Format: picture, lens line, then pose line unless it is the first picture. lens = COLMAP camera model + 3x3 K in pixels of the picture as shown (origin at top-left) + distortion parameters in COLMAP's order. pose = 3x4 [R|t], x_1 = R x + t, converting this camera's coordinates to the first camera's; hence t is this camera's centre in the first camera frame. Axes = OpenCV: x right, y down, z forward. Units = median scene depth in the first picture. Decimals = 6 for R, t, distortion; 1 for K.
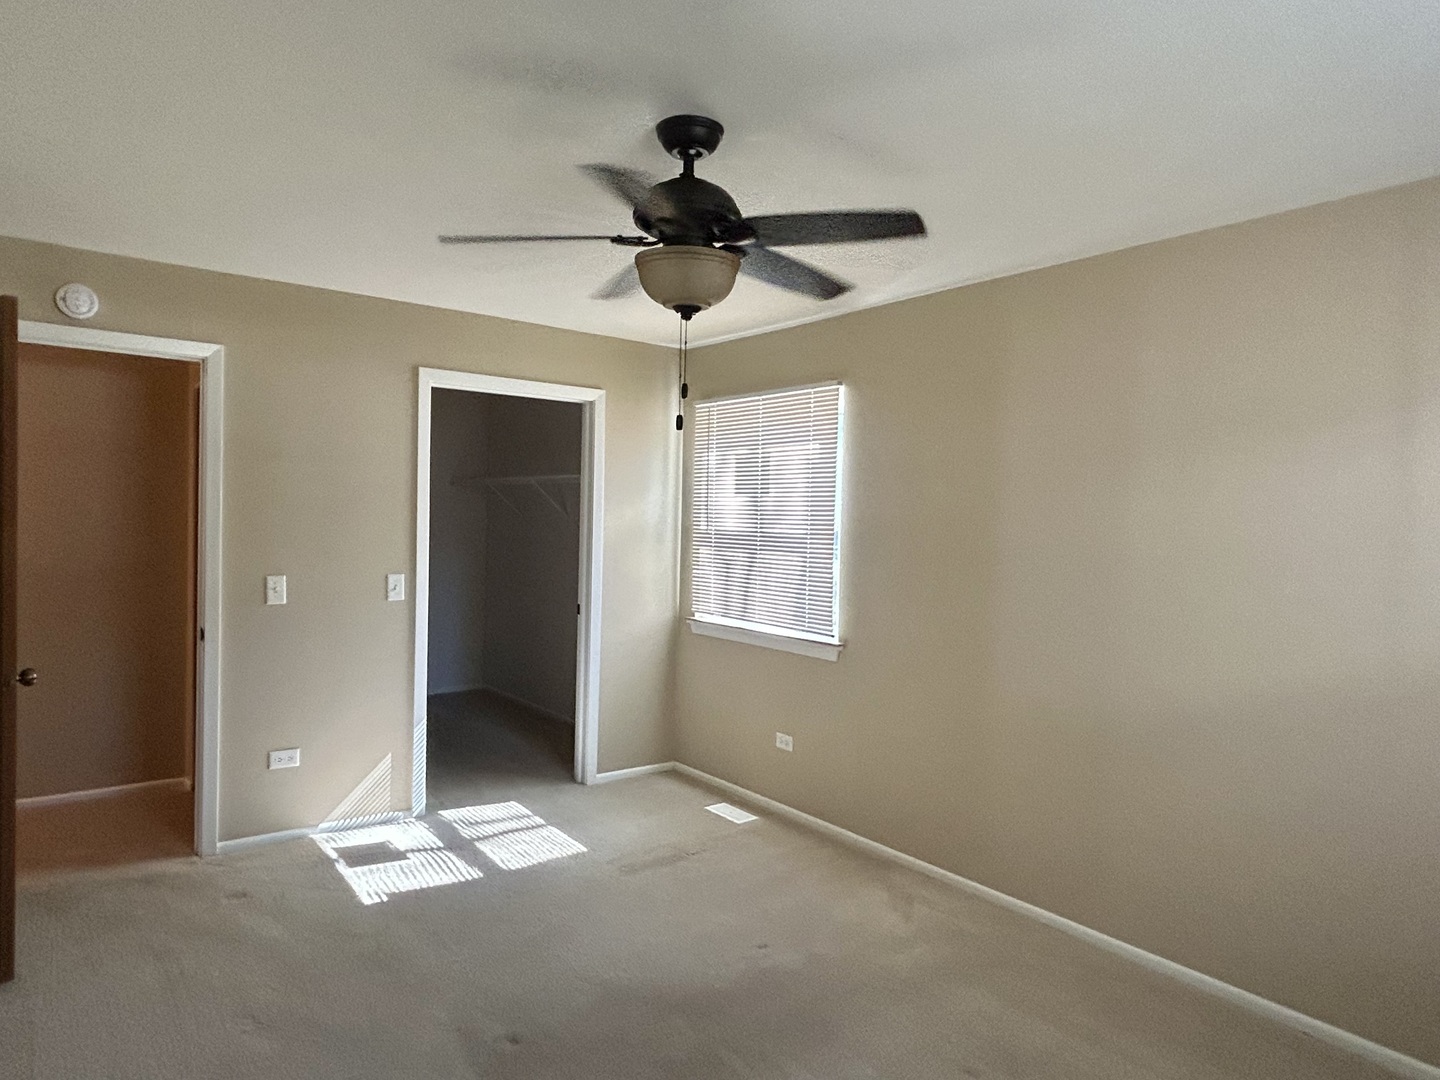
lens RADIAL K [[899.9, 0, 717.1], [0, 899.9, 544.6], [0, 0, 1]] dist [0.006598, 0.001256]
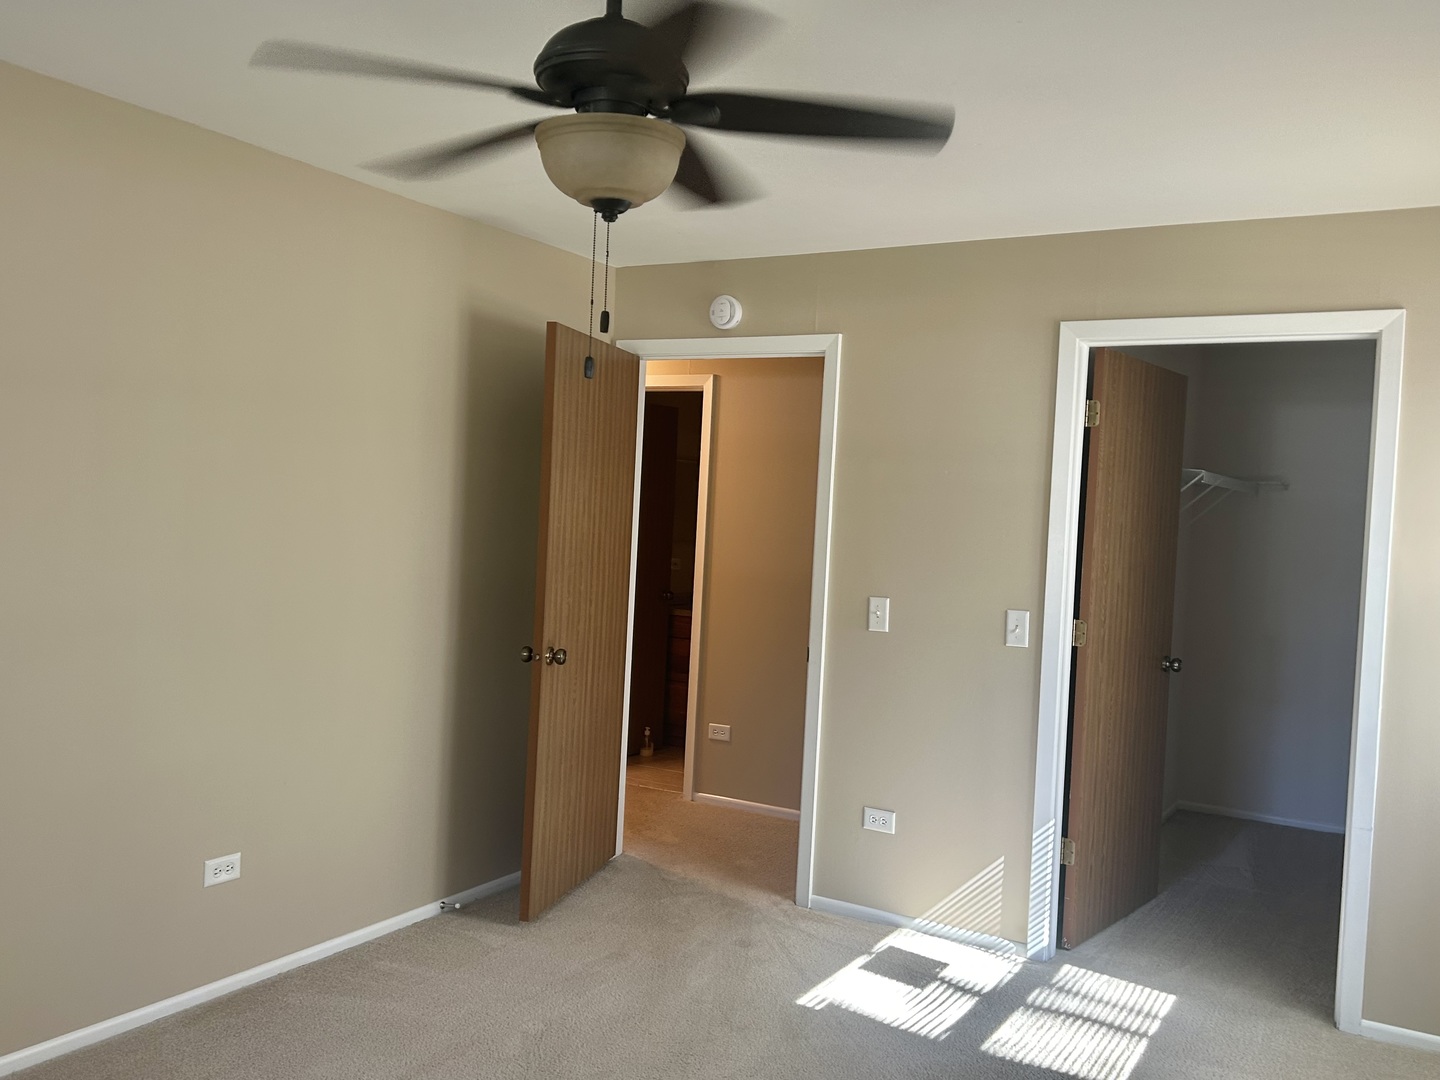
lens RADIAL K [[1245.6, 0, 715.8], [0, 1245.6, 543.8], [0, 0, 1]] dist [0.054954, -0.016389]
pose [[0.372671, 0.012472, -0.927880, 0.522958], [-0.069337, 0.997489, -0.014440, 0.011447], [0.925370, 0.069718, 0.372600, 0.415981]]
